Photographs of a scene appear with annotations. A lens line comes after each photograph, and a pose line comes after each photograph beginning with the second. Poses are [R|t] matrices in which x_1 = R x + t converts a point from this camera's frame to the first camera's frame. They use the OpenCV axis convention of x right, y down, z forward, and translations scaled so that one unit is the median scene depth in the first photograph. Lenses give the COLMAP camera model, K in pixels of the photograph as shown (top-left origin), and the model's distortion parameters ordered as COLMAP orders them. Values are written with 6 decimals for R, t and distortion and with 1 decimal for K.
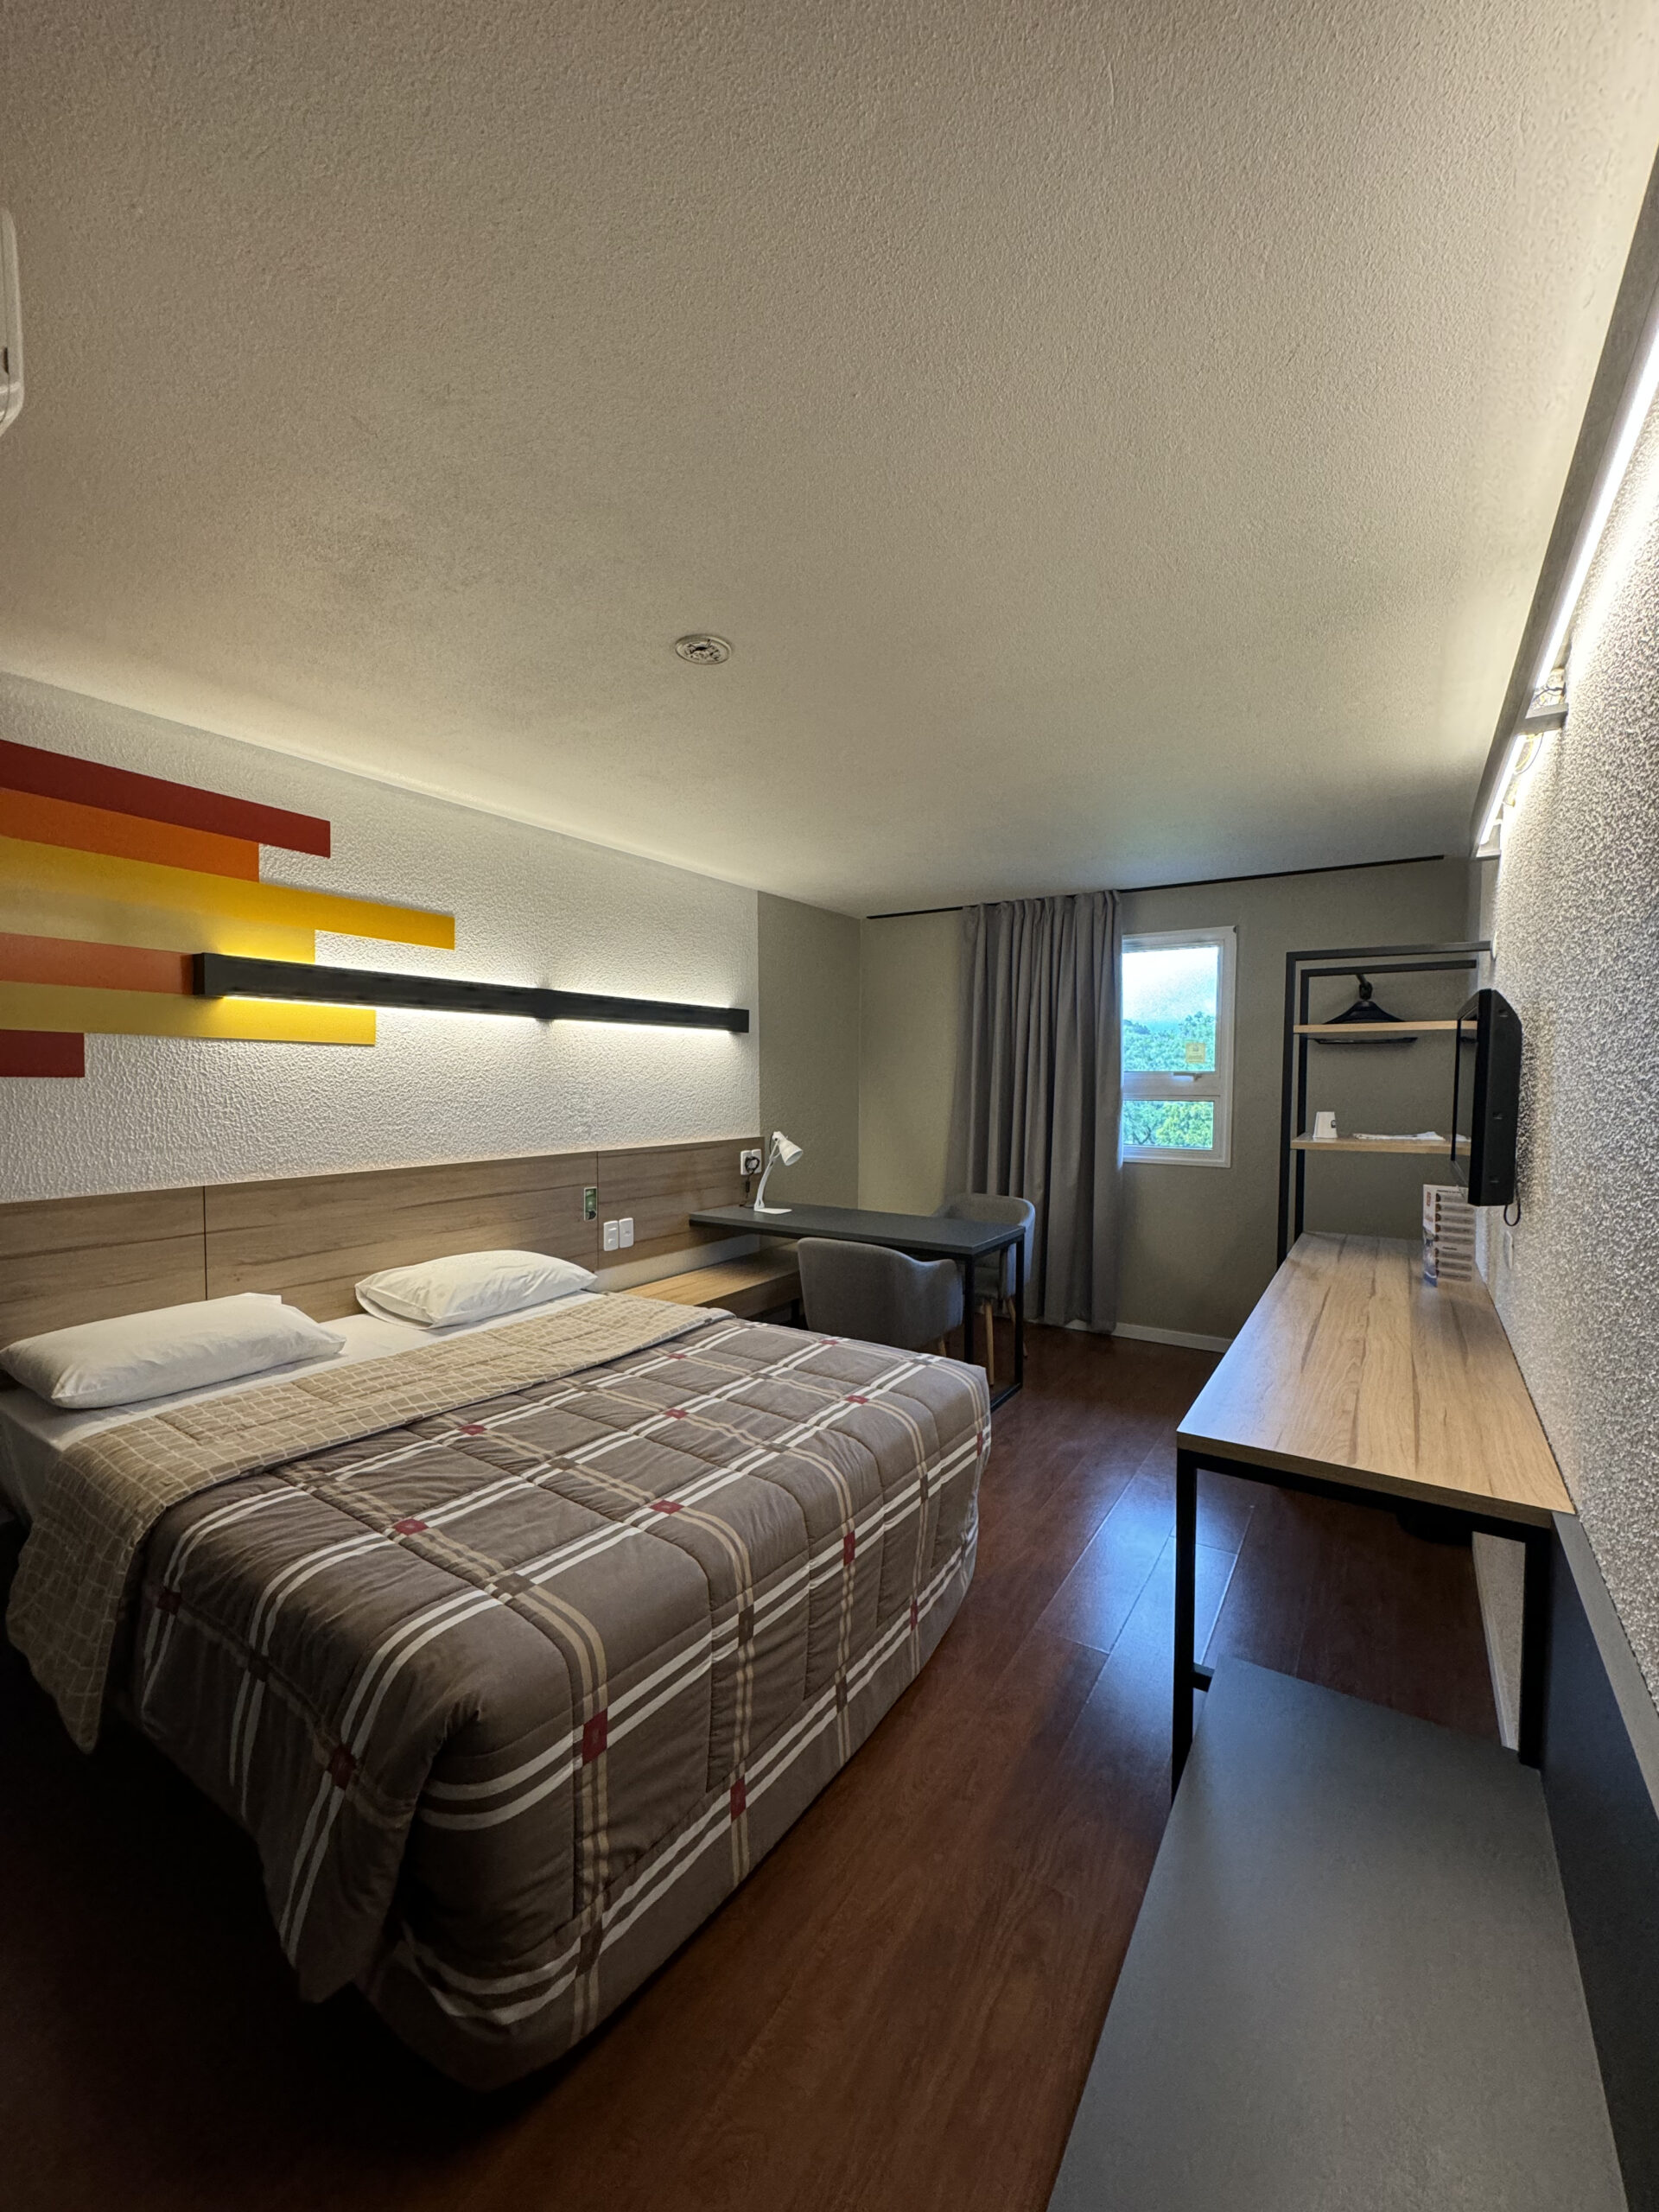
lens RADIAL K [[880.1, 0, 830.0], [0, 880.1, 1098.5], [0, 0, 1]] dist [-0.006526, 0.000284]
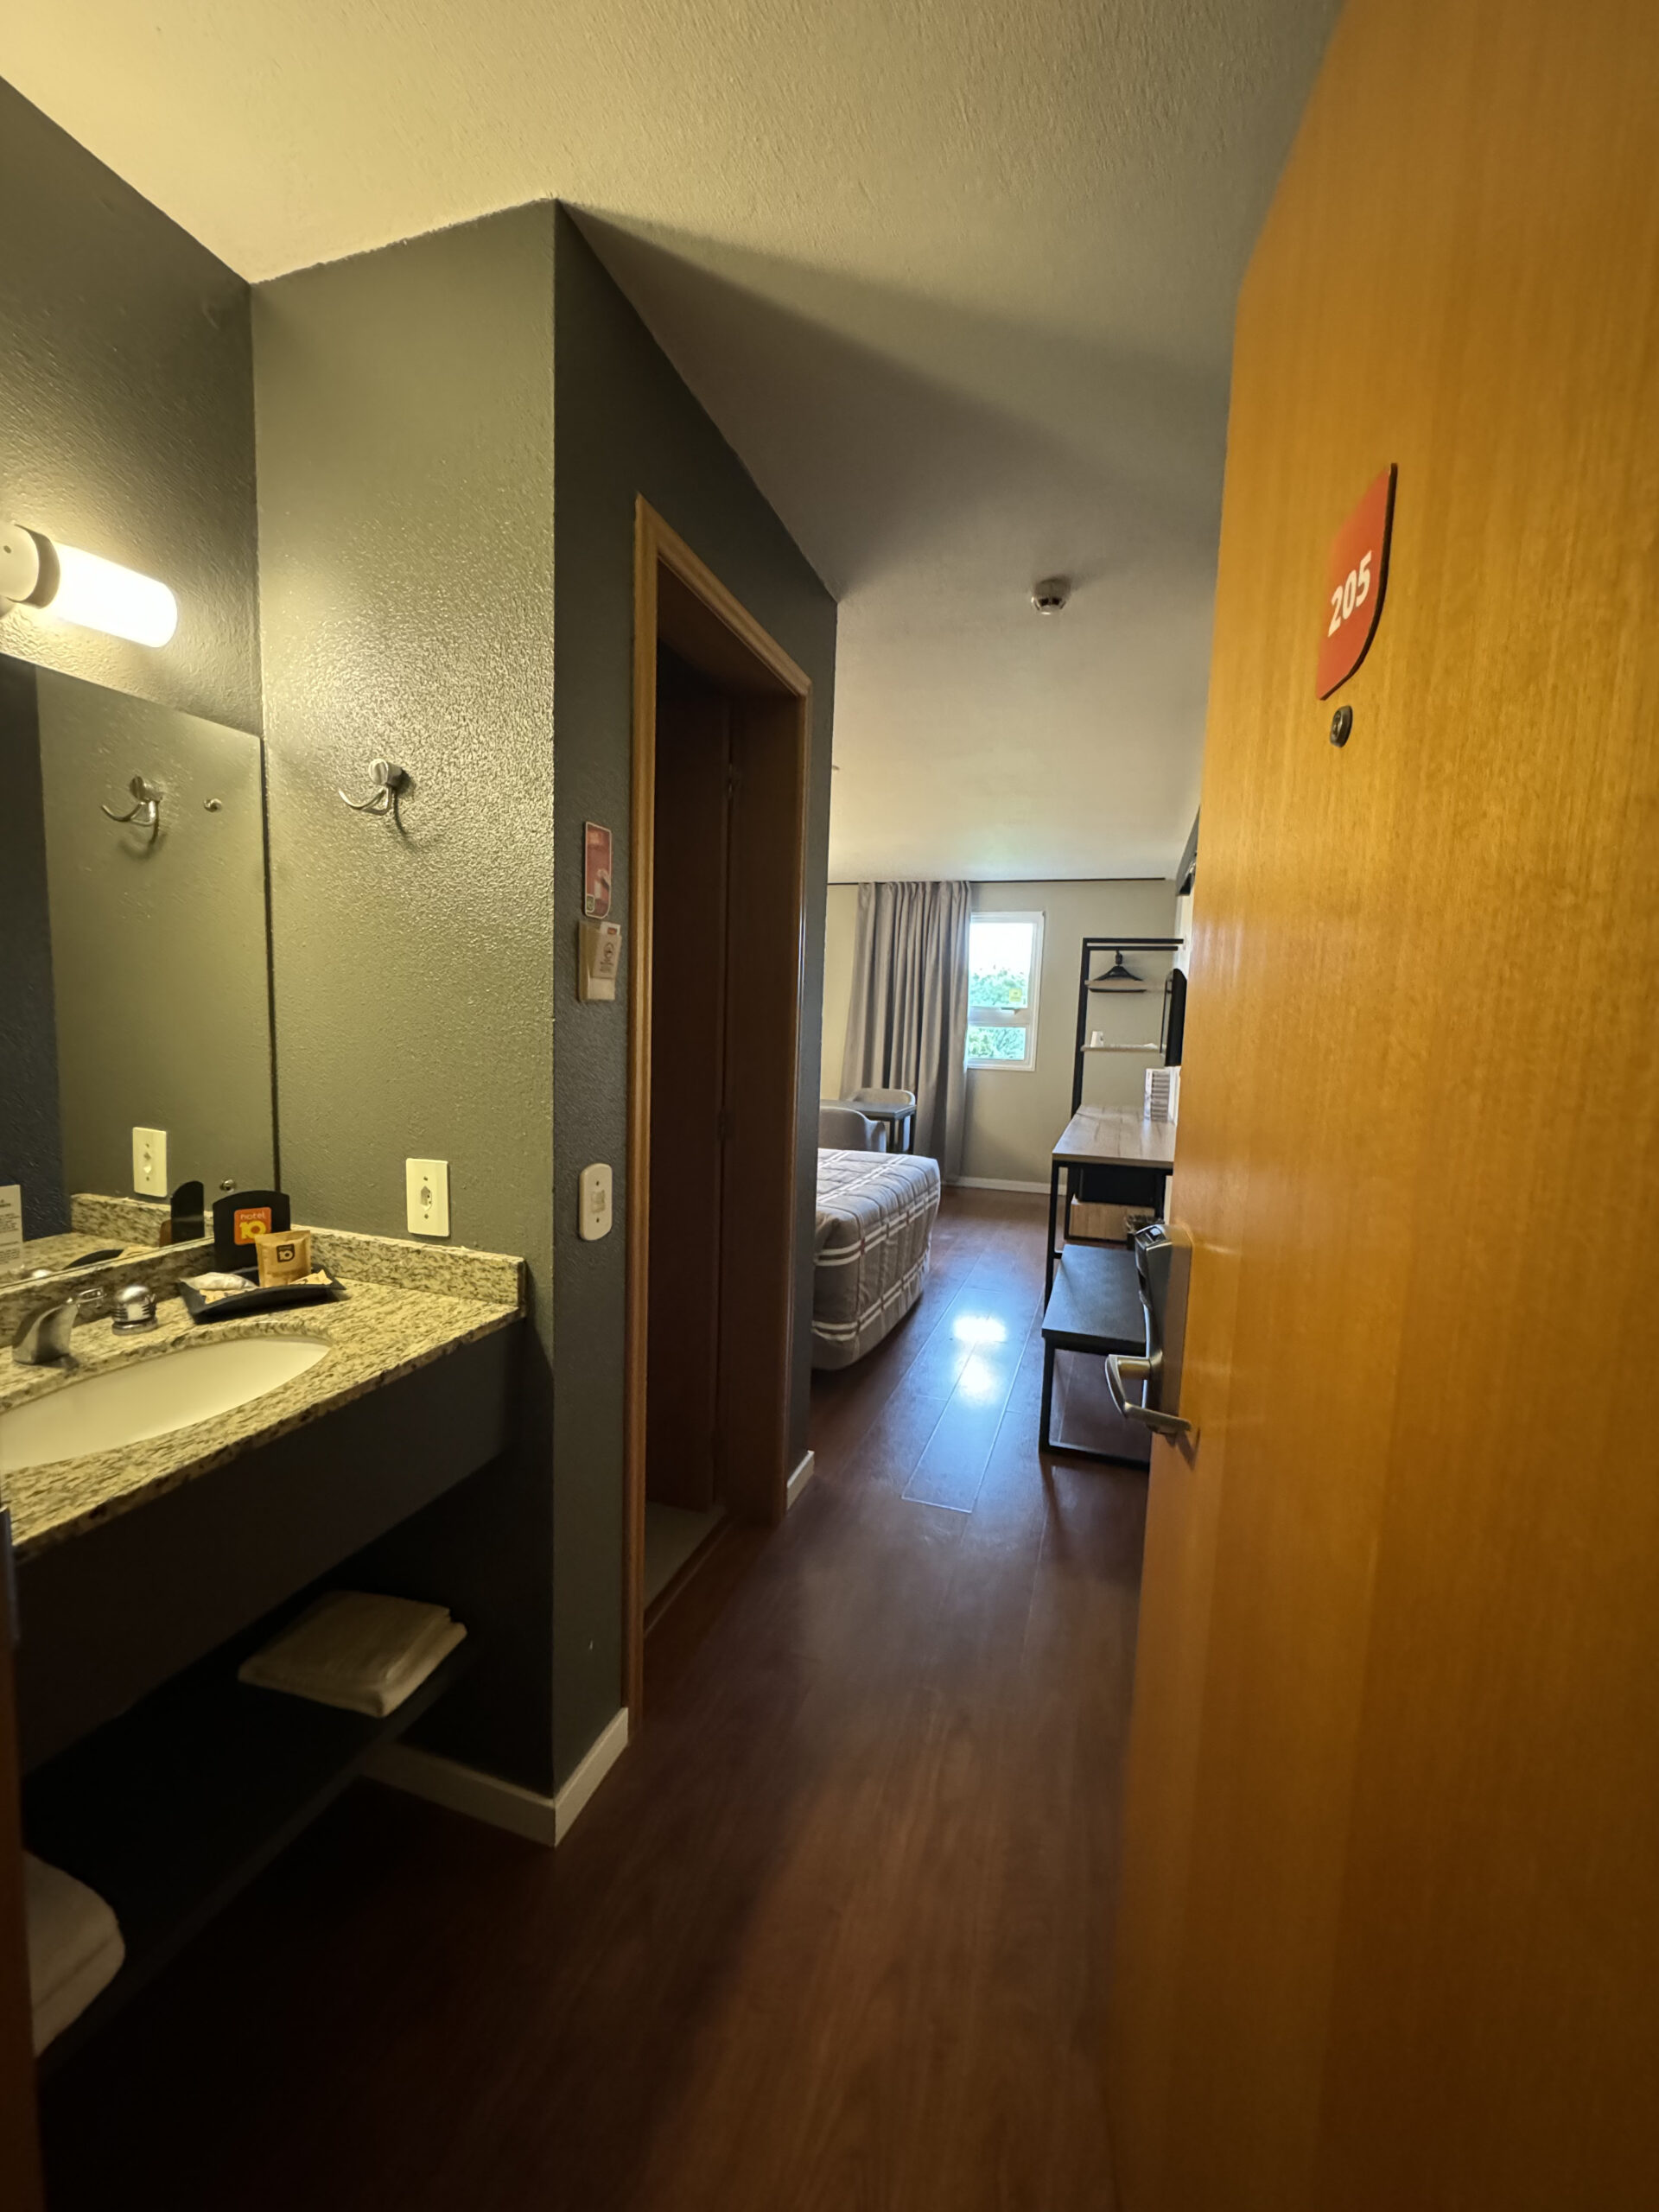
lens RADIAL K [[880.1, 0, 832.2], [0, 880.1, 1108.9], [0, 0, 1]] dist [-0.006526, 0.000284]
pose [[0.967199, -0.001062, 0.254019, -0.445991], [-0.019154, 0.996839, 0.077100, 0.053180], [-0.253298, -0.079436, 0.964121, -0.641344]]
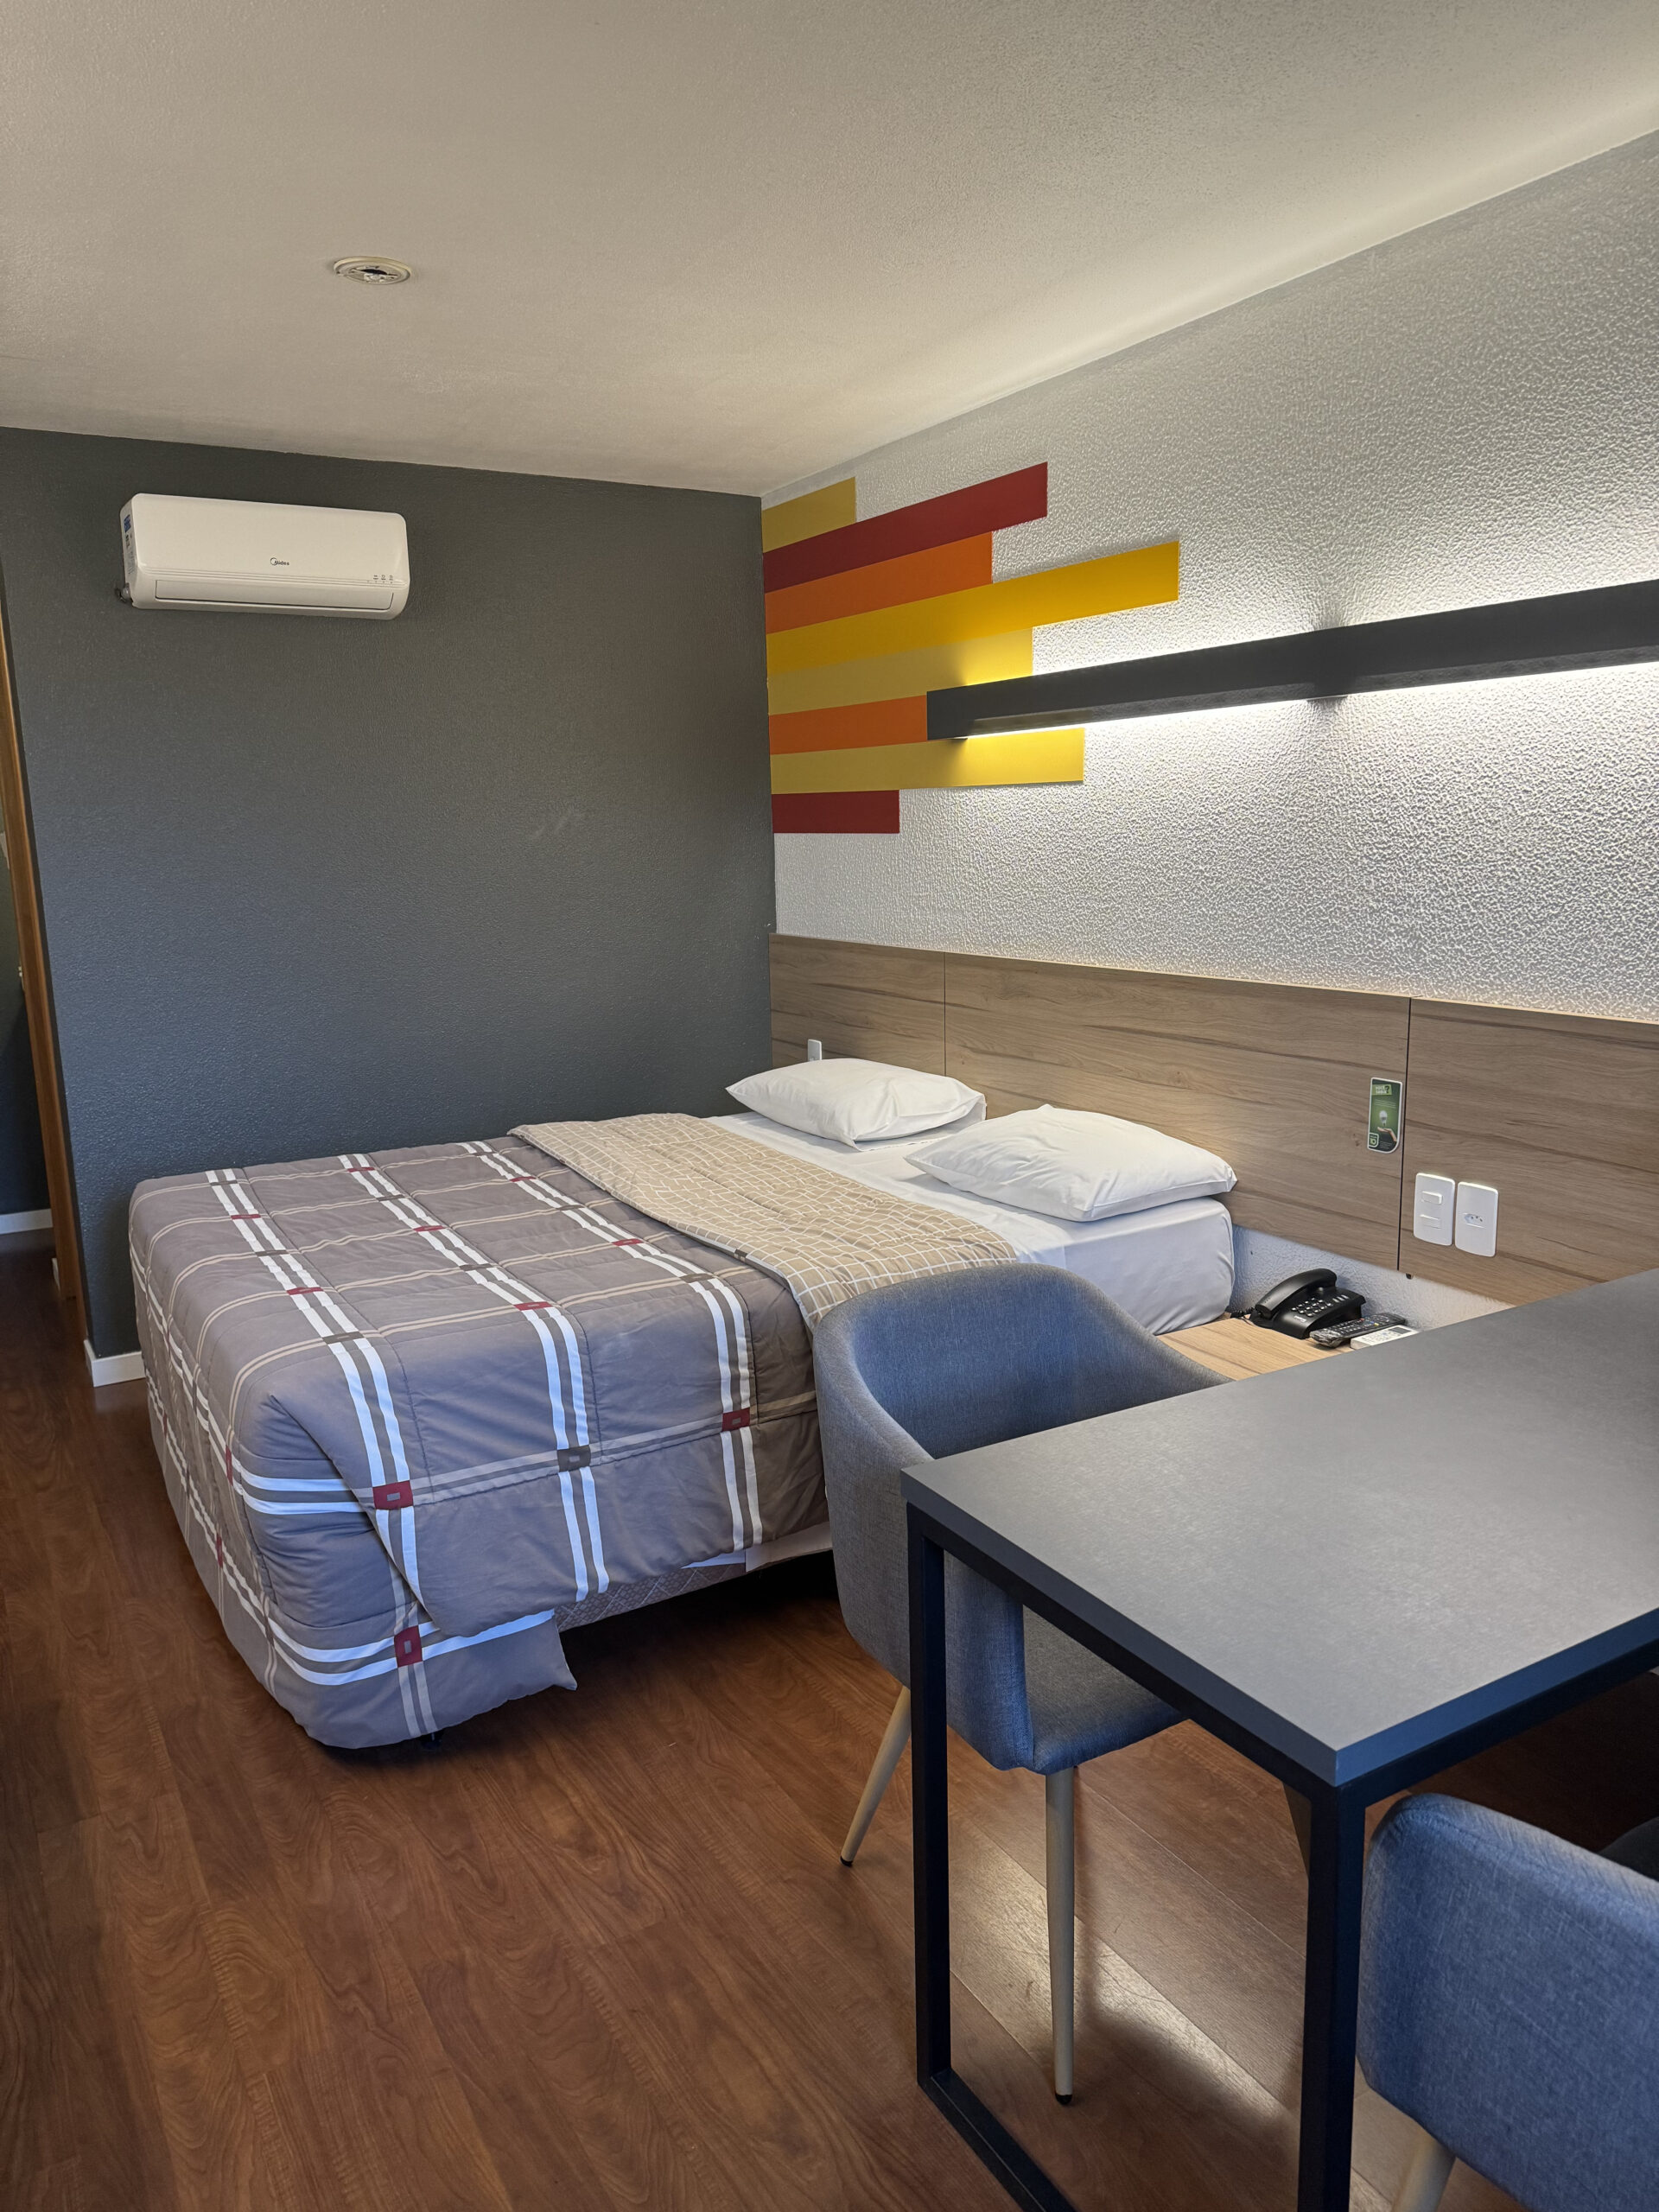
lens RADIAL K [[1530.5, 0, 839.5], [0, 1530.5, 1118.2], [0, 0, 1]] dist [0.012054, -0.008493]
pose [[-0.445882, 0.166618, -0.879447, 0.595607], [-0.007664, 0.981775, 0.189891, -0.025313], [0.895059, 0.091409, -0.436479, 1.247593]]
